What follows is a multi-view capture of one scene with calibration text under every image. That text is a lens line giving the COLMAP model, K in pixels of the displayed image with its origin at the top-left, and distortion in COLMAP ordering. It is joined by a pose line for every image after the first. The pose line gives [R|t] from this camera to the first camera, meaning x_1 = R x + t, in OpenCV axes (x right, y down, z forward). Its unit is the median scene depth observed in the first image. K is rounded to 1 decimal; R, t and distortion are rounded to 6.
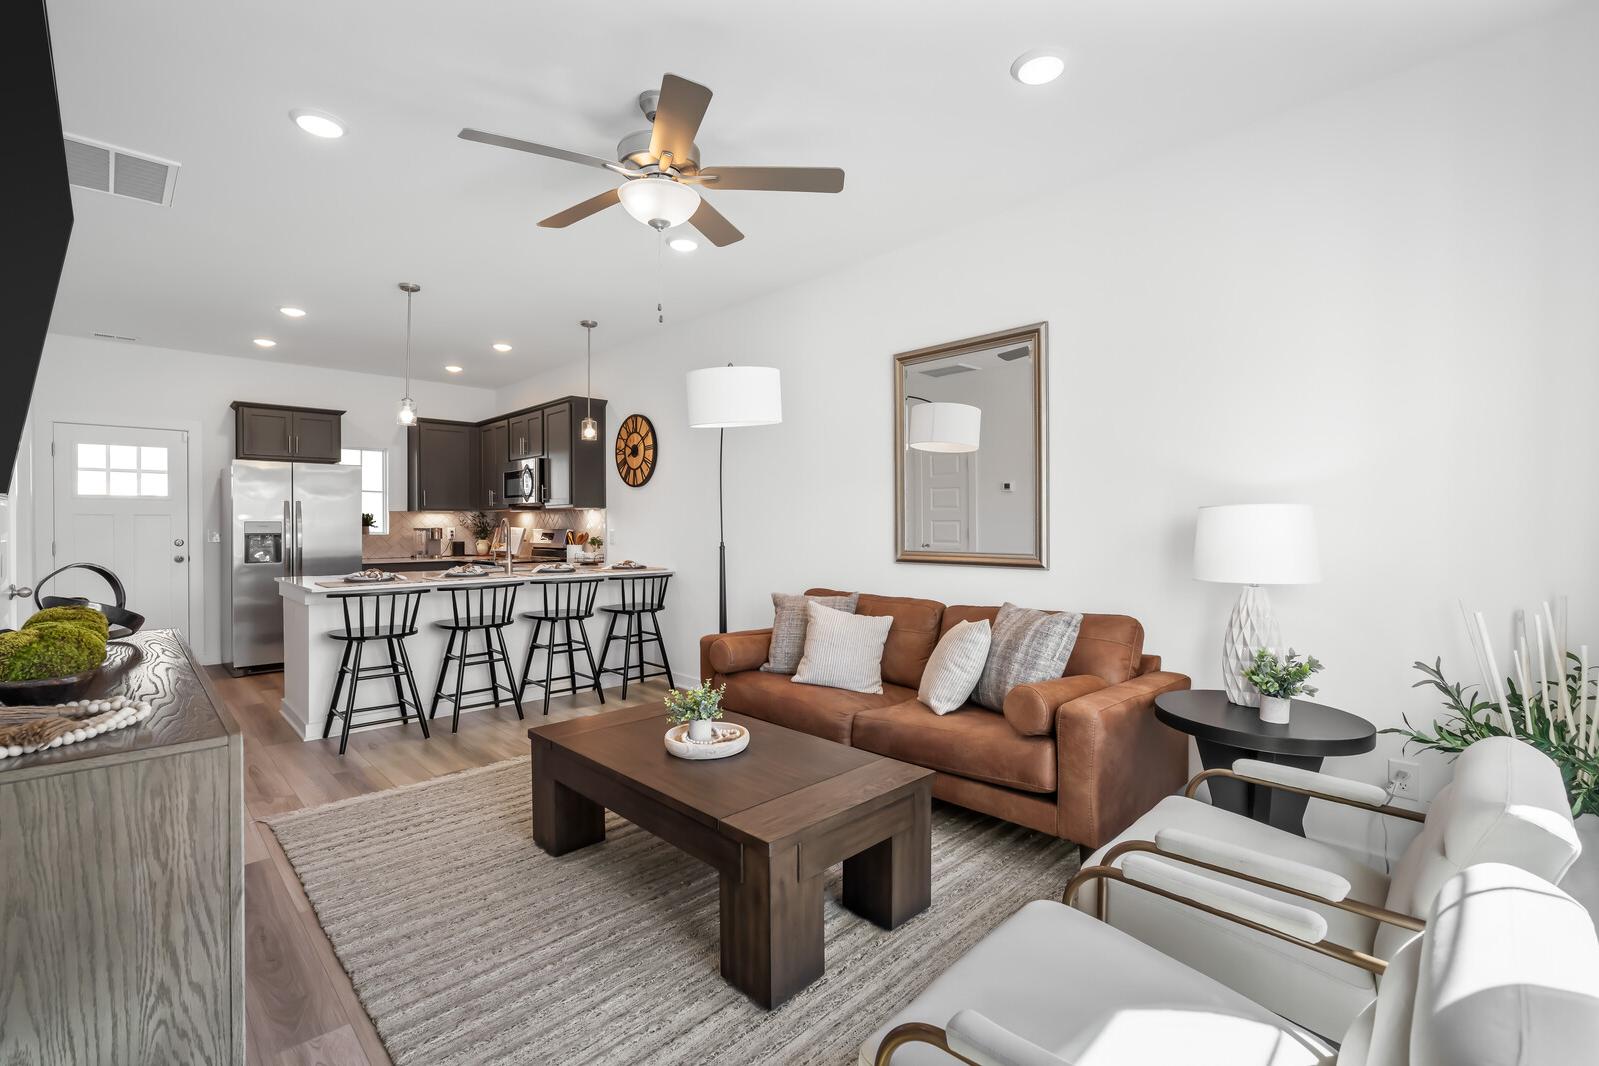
lens RADIAL K [[713.0, 0, 800.1], [0, 713.0, 527.7], [0, 0, 1]] dist [-0.007672, 0.000177]
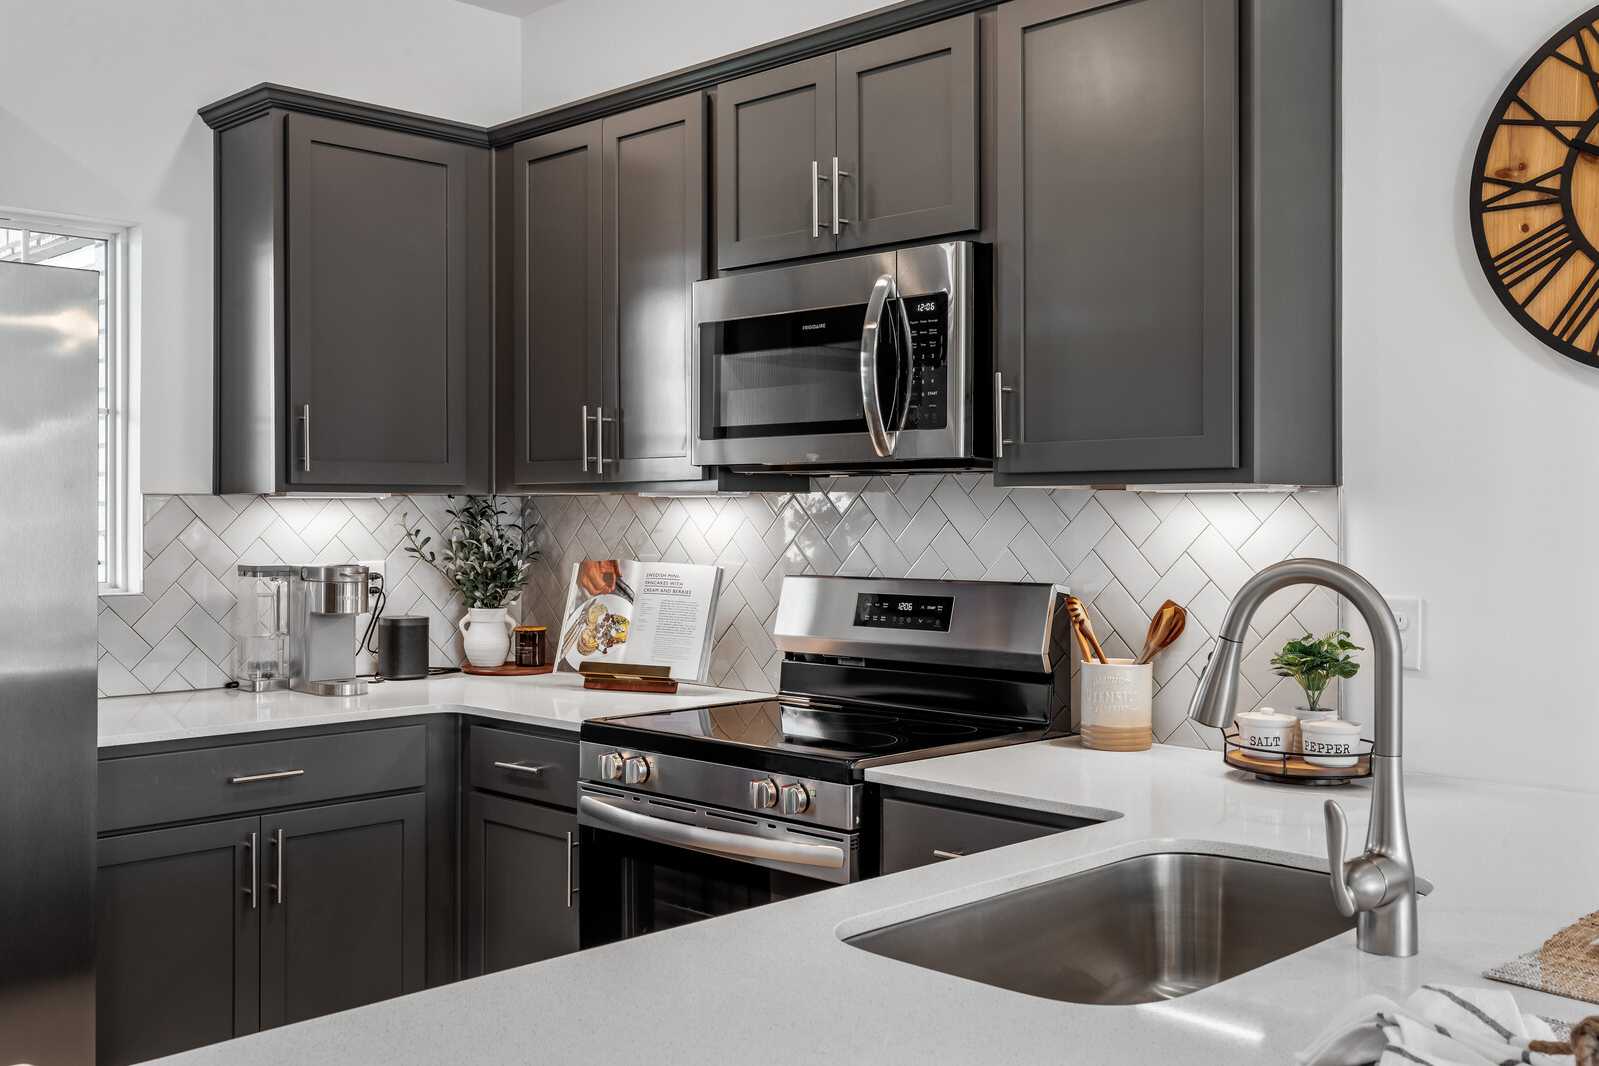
lens RADIAL K [[1595.8, 0, 805.3], [0, 1595.8, 504.3], [0, 0, 1]] dist [0.004820, 0.006787]
pose [[0.999889, 0.002413, 0.014690, -0.505070], [-0.002297, 0.999966, -0.007897, -0.022075], [-0.014708, 0.007863, 0.999861, 0.649150]]
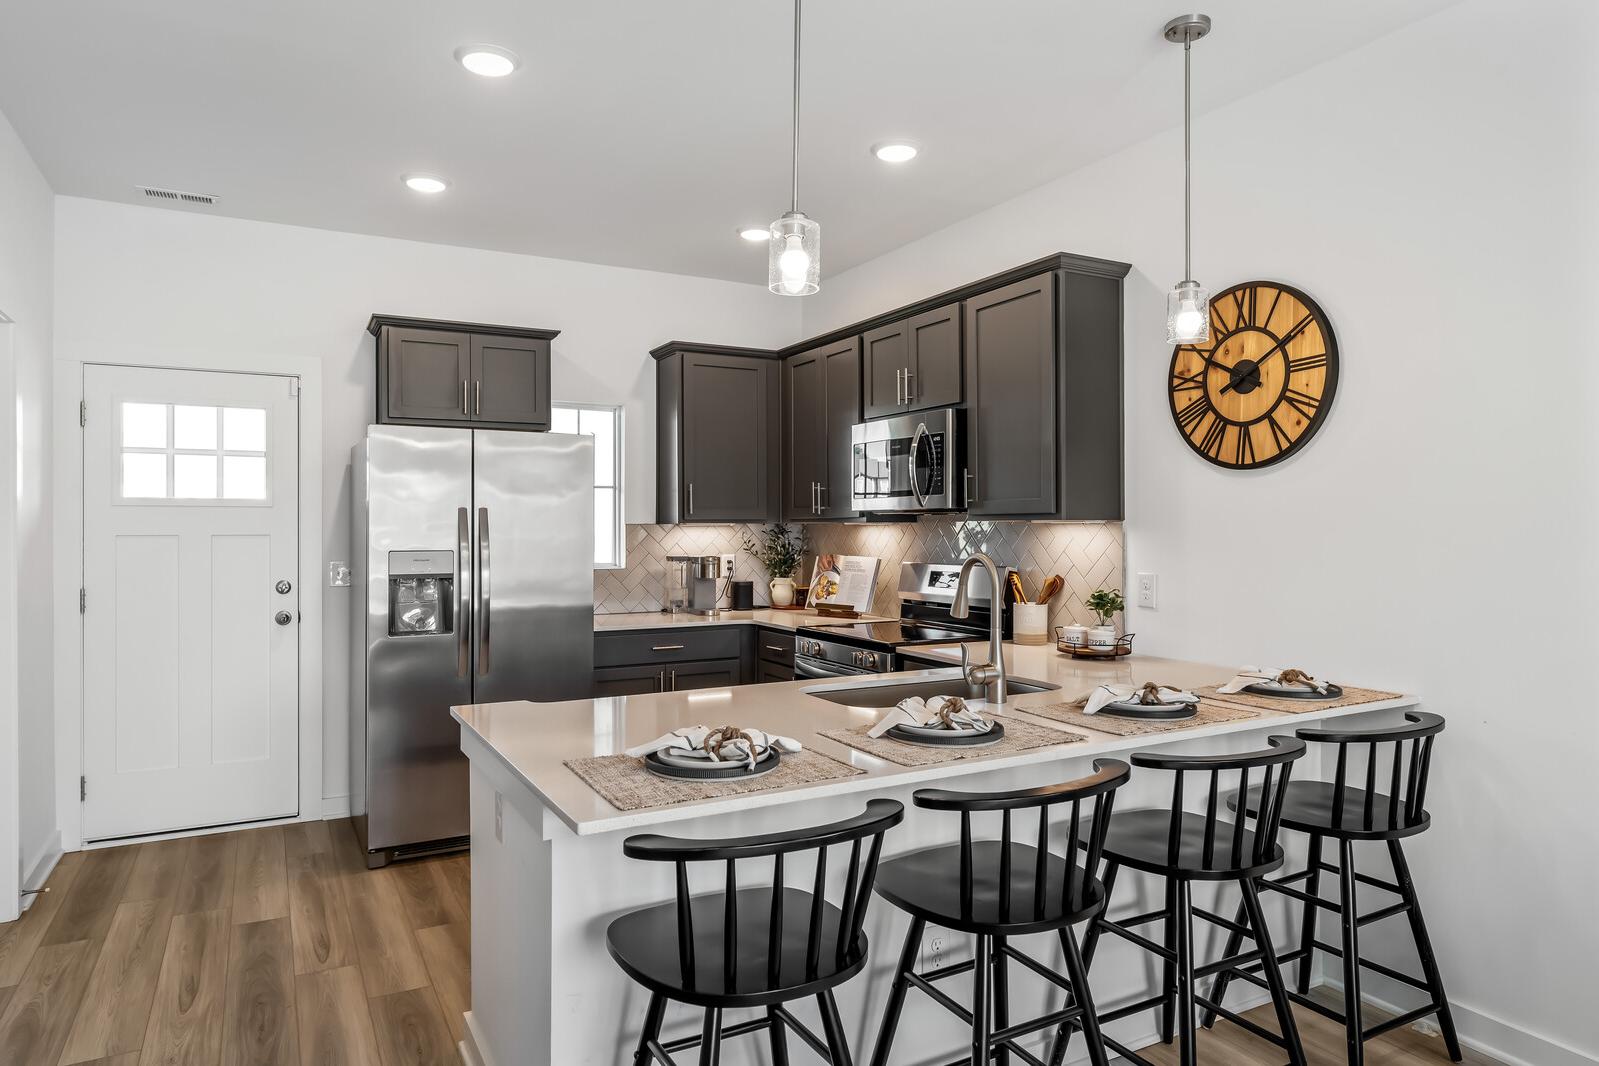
lens RADIAL K [[994.9, 0, 798.3], [0, 994.9, 522.6], [0, 0, 1]] dist [-0.002392, -0.000736]
pose [[0.962562, -0.000412, -0.271062, -0.350689], [-0.002008, 0.999961, -0.008651, -0.024778], [0.271055, 0.008871, 0.962523, 0.448886]]
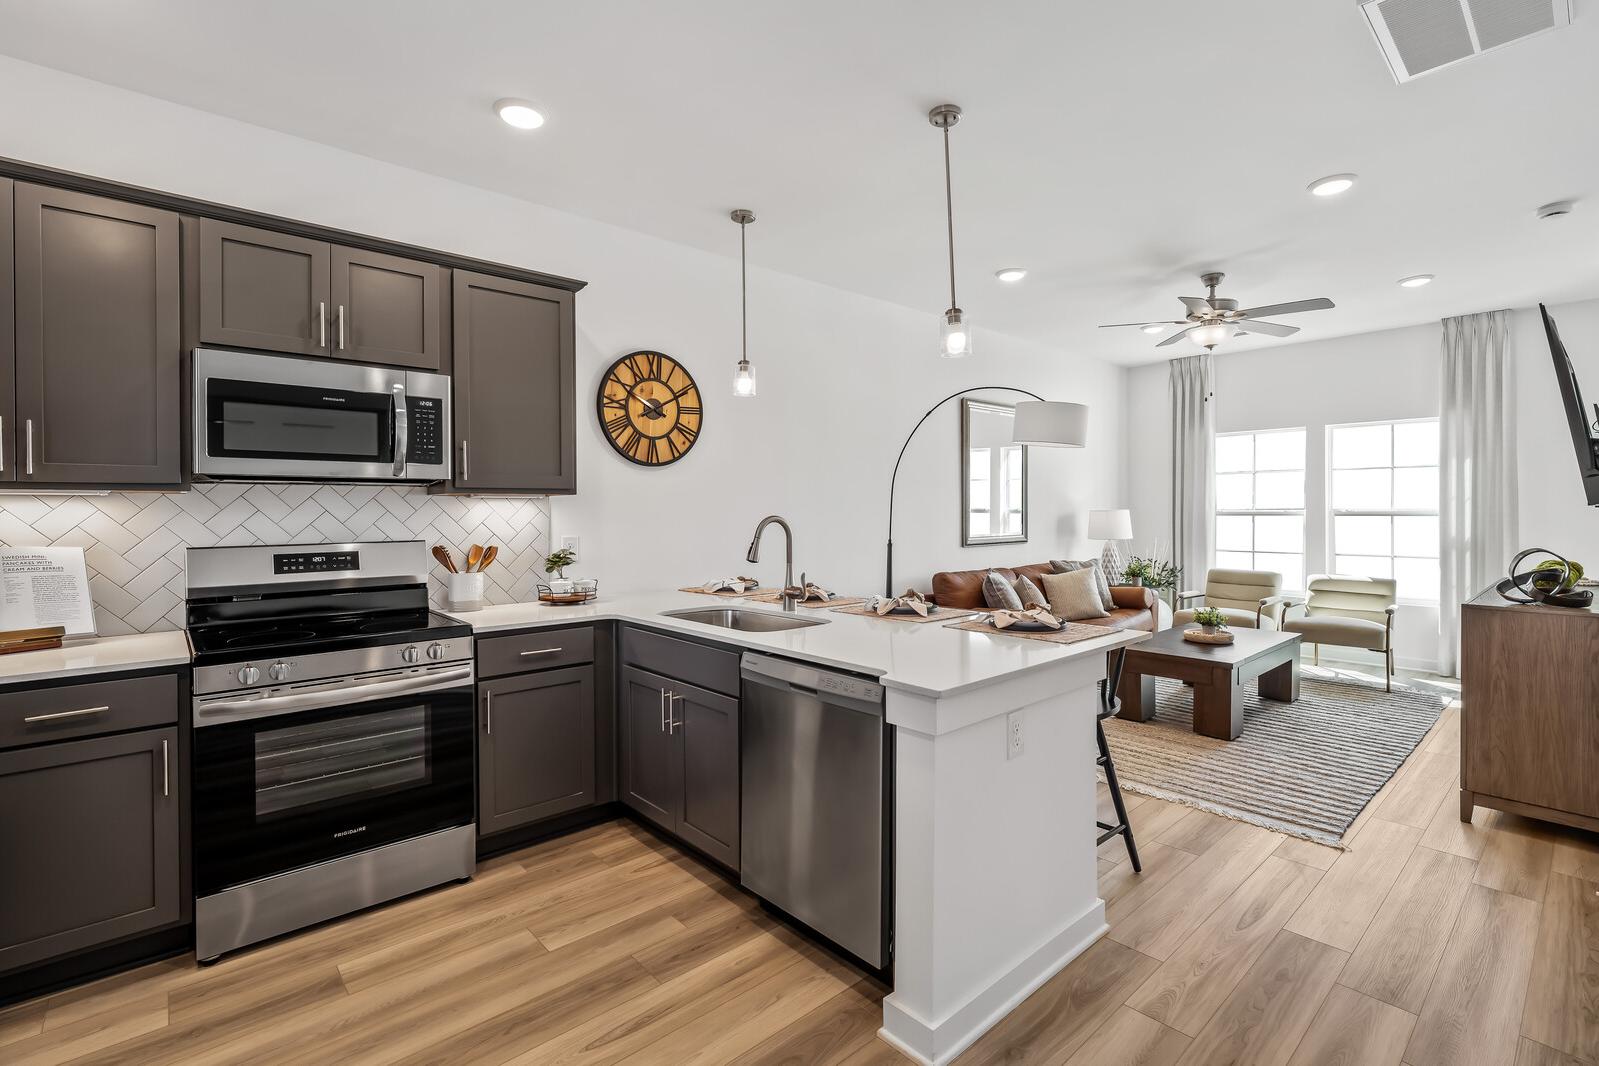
lens RADIAL K [[730.6, 0, 808.2], [0, 730.6, 520.9], [0, 0, 1]] dist [-0.004868, -0.000123]
pose [[0.036427, -0.012187, 0.999262, -0.961441], [0.010846, 0.999872, 0.011799, -0.015963], [-0.999277, 0.010408, 0.036555, 0.919602]]
